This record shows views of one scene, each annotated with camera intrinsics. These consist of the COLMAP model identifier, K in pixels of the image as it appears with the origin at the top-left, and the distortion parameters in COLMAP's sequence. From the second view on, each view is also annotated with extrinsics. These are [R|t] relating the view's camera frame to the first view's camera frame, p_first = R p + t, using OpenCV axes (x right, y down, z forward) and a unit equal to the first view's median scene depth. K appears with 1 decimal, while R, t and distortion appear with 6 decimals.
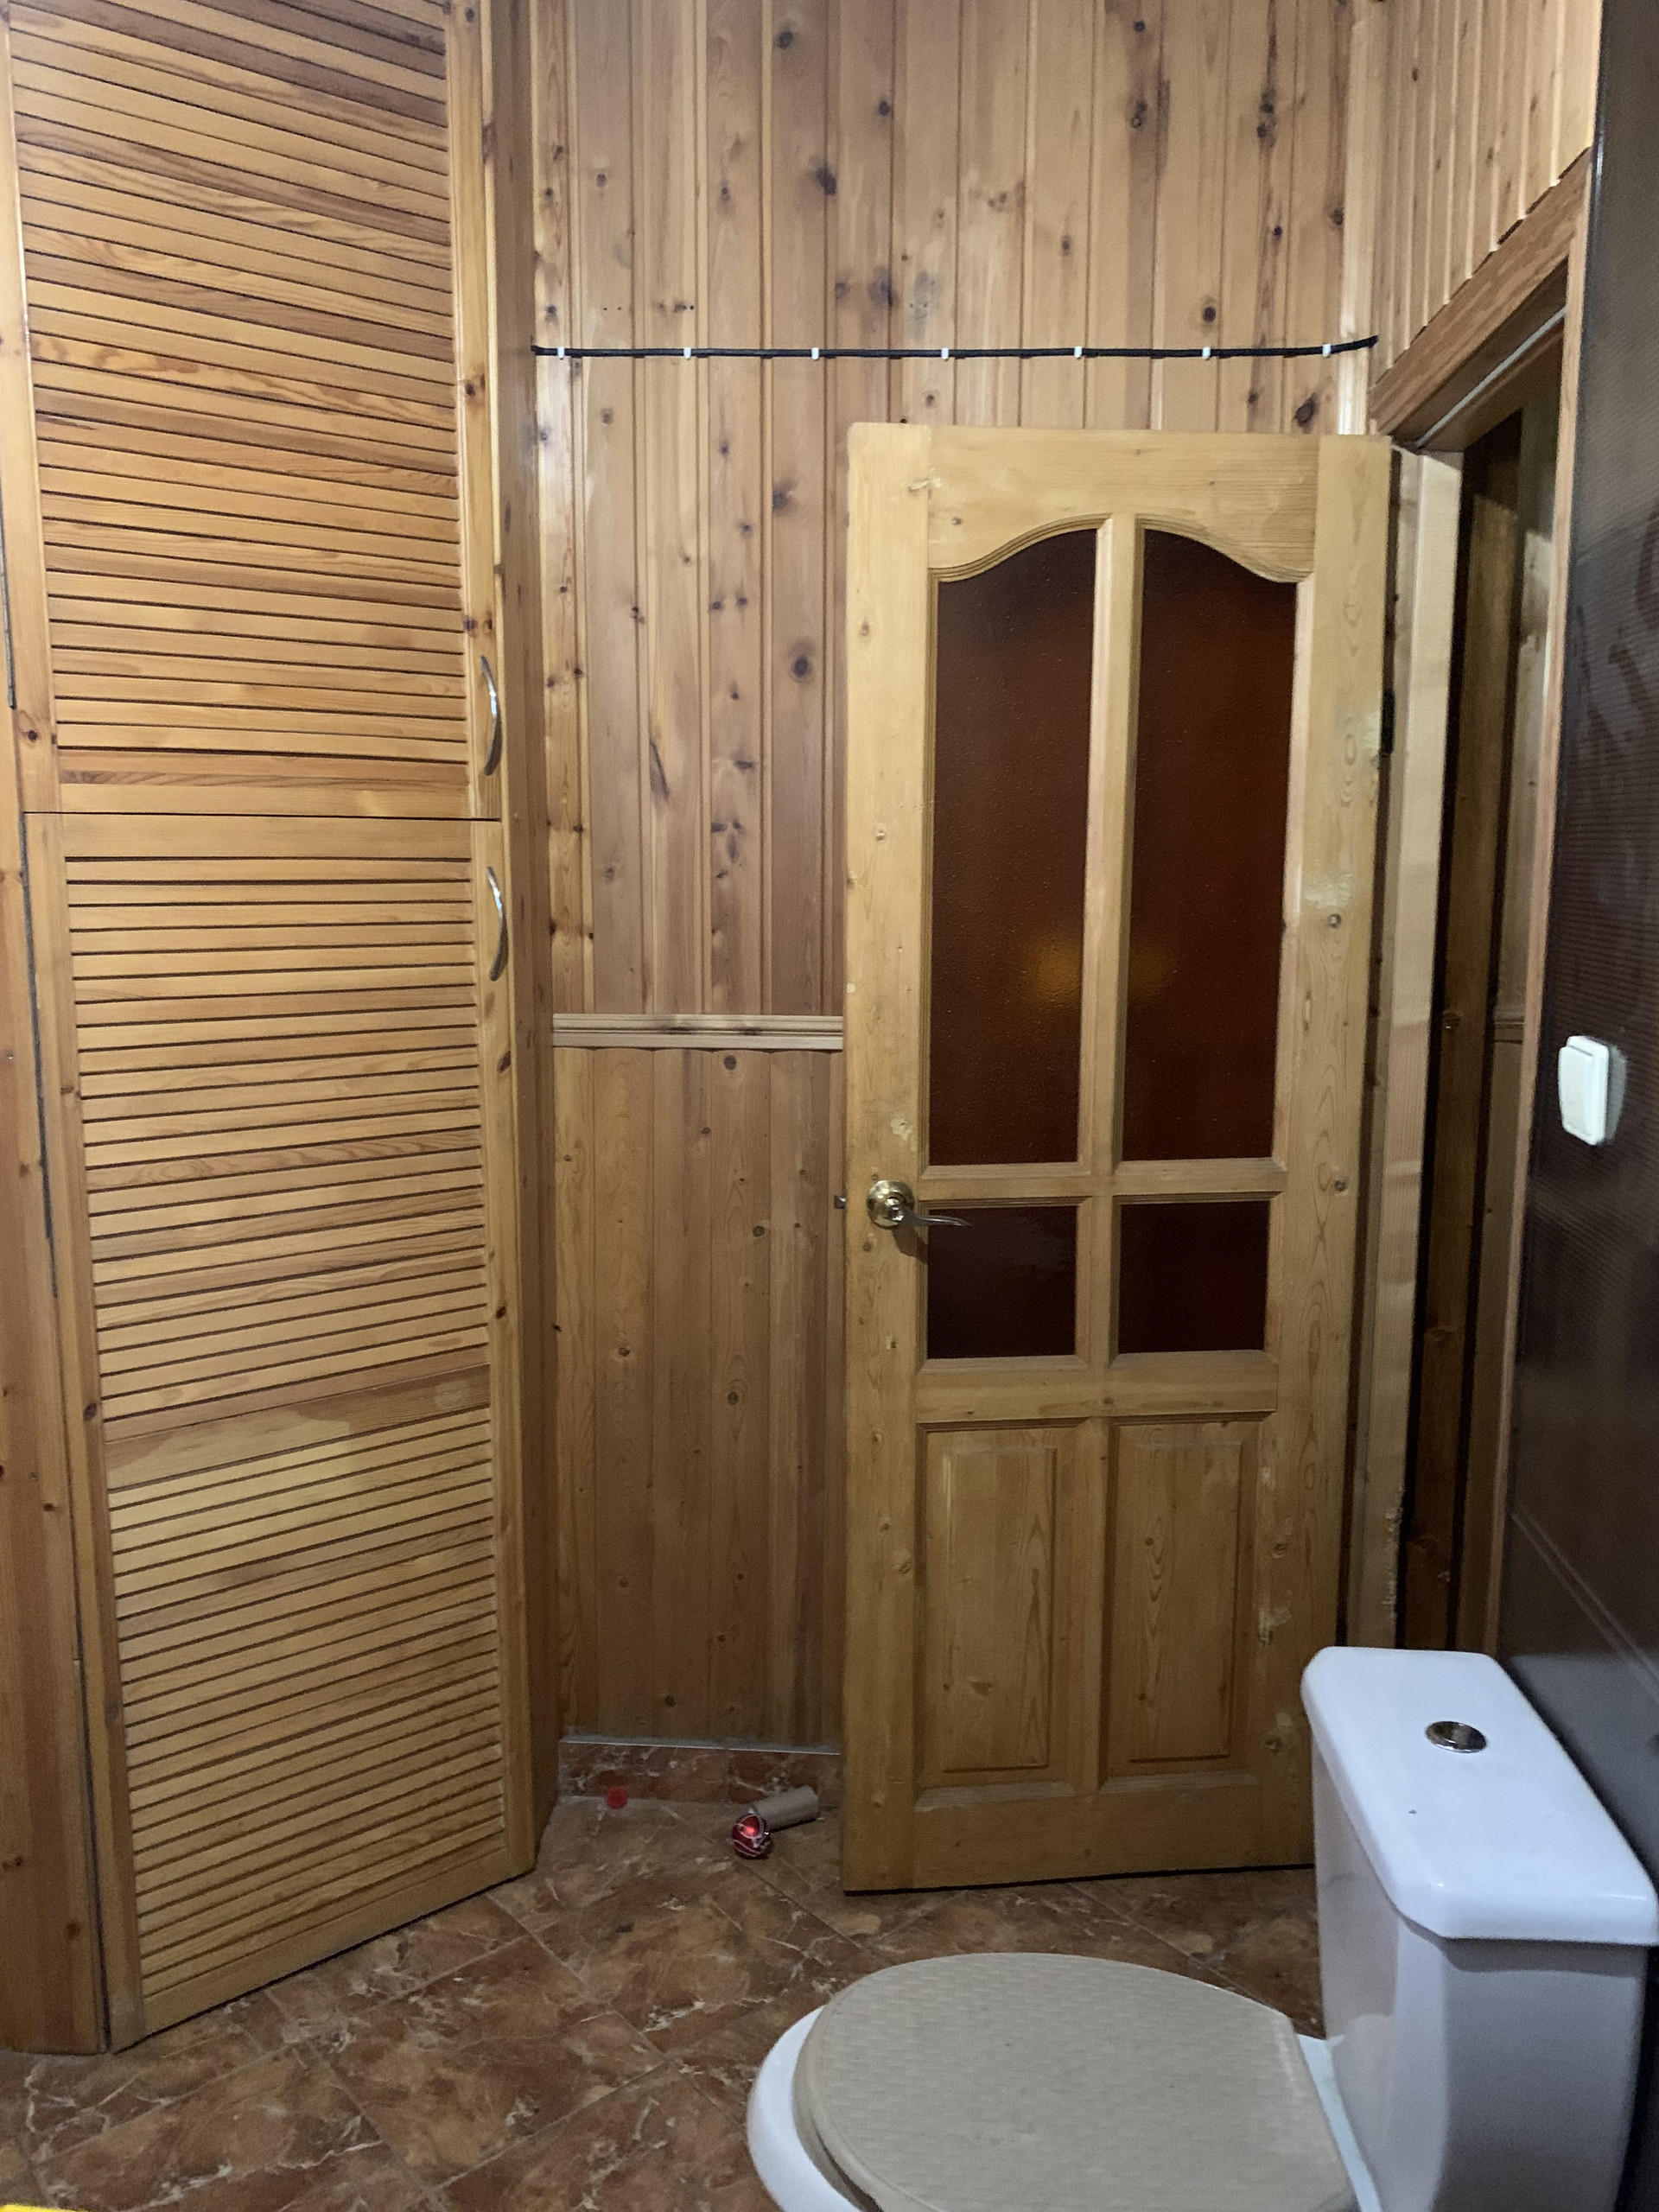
lens RADIAL K [[1697.9, 0, 649.2], [0, 1697.9, 1072.5], [0, 0, 1]] dist [0.031130, -0.038570]
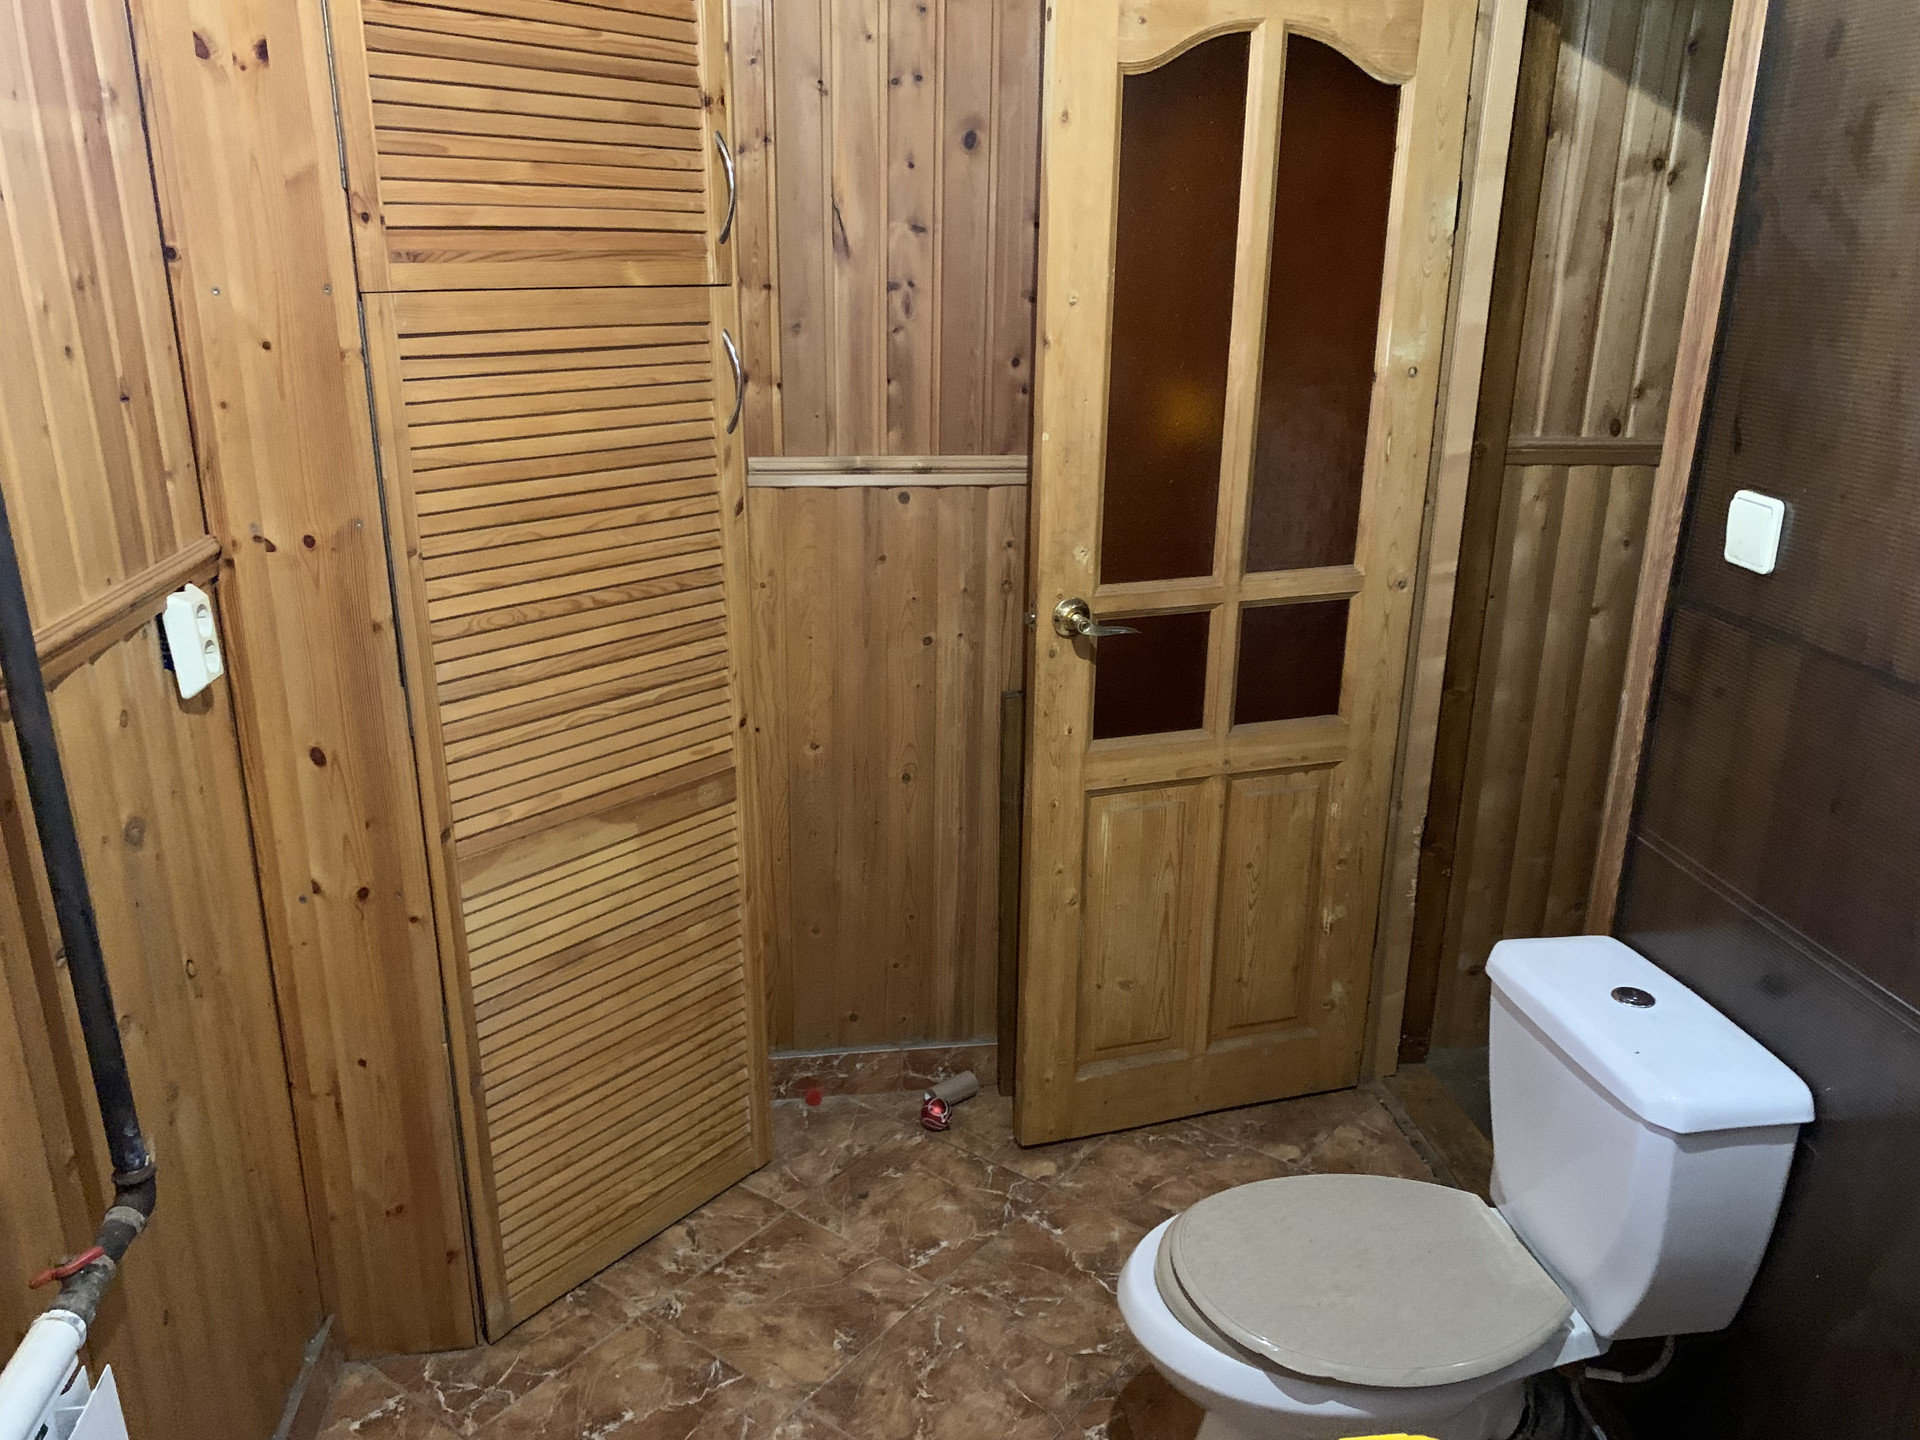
lens RADIAL K [[1473.7, 0, 946.9], [0, 1473.7, 734.3], [0, 0, 1]] dist [0.031130, -0.038570]
pose [[0.975974, -0.060874, 0.209212, -0.174409], [0.023265, 0.983805, 0.177723, -0.029639], [-0.216643, -0.168586, 0.961584, -0.008795]]
